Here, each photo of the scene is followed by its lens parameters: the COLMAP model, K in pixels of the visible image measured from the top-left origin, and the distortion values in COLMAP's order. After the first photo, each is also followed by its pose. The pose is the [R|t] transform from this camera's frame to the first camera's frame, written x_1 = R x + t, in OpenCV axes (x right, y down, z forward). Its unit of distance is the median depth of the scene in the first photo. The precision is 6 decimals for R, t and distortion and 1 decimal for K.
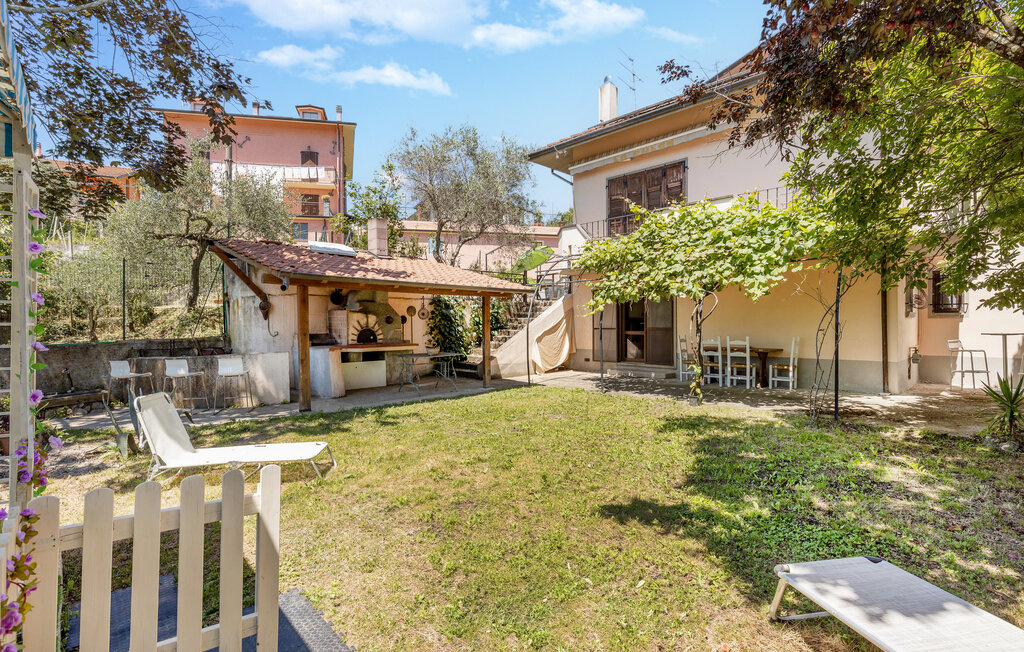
lens RADIAL K [[469.0, 0, 513.2], [0, 469.0, 323.0], [0, 0, 1]] dist [-0.009780, -0.000284]
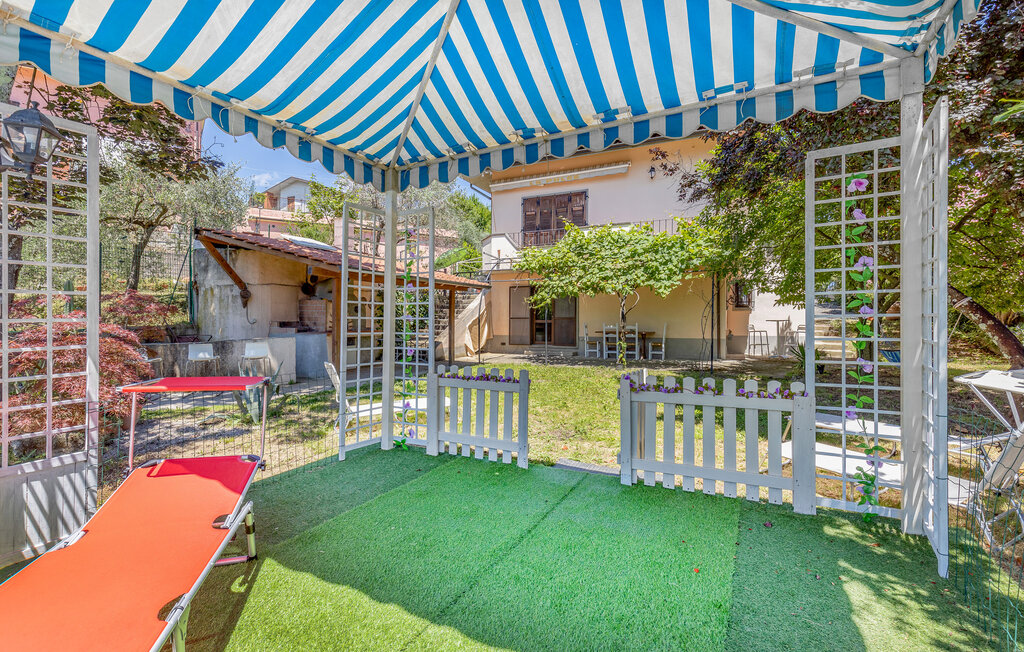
lens RADIAL K [[438.2, 0, 507.8], [0, 438.2, 317.9], [0, 0, 1]] dist [-0.002414, -0.000136]
pose [[0.942710, 0.002407, 0.333605, -0.301637], [-0.003068, 0.999994, 0.001452, 0.012460], [-0.333600, -0.002392, 0.942712, -0.114503]]
